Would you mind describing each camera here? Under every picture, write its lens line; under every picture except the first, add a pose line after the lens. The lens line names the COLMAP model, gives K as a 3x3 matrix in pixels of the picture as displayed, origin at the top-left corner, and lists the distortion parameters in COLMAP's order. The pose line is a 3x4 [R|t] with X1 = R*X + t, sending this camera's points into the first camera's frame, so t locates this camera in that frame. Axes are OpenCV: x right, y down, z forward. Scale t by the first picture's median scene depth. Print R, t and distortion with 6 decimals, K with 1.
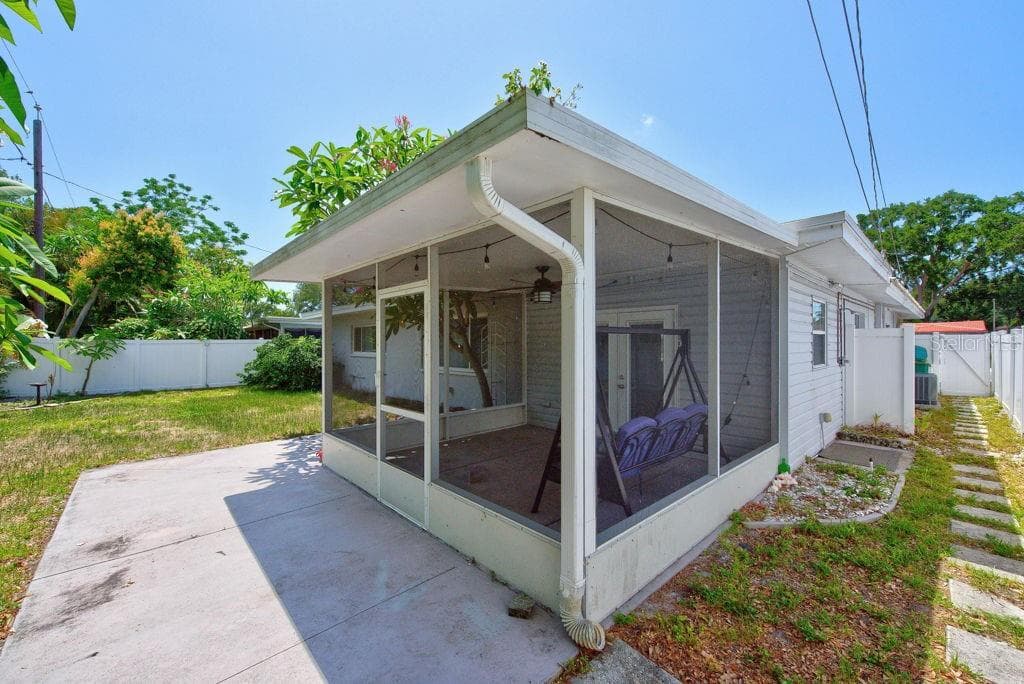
lens RADIAL K [[411.4, 0, 507.7], [0, 411.4, 340.9], [0, 0, 1]] dist [0.003370, -0.003027]
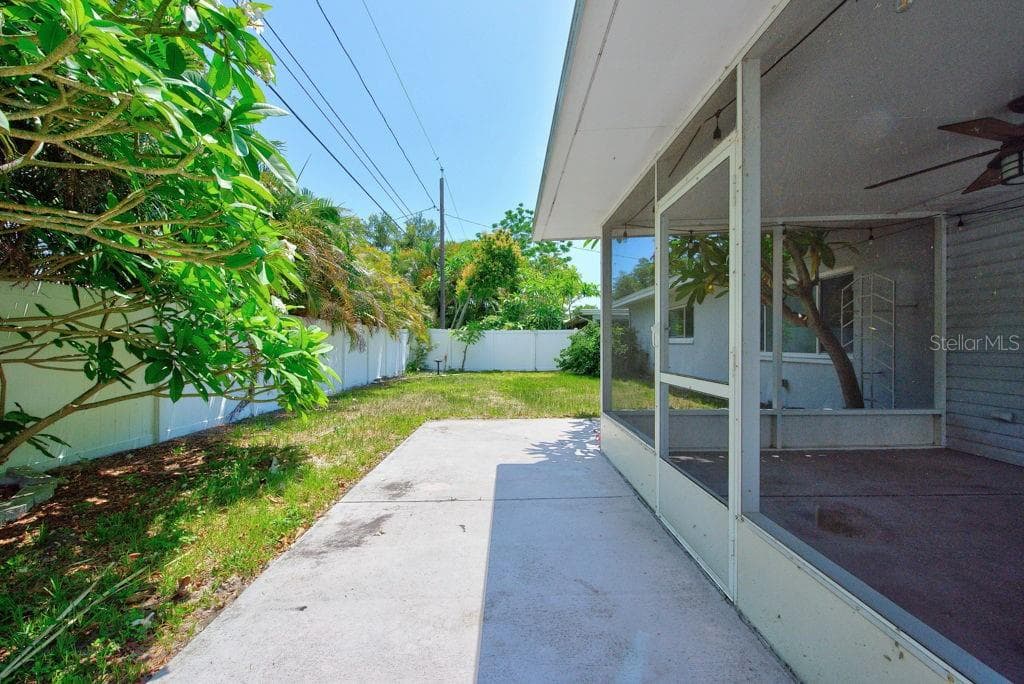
lens RADIAL K [[411.4, 0, 507.7], [0, 411.4, 340.9], [0, 0, 1]] dist [0.003370, -0.003027]
pose [[0.747297, 0.005919, -0.664464, -0.026678], [-0.001941, 0.999976, 0.006725, 0.050802], [0.664487, -0.003736, 0.747290, 0.174901]]
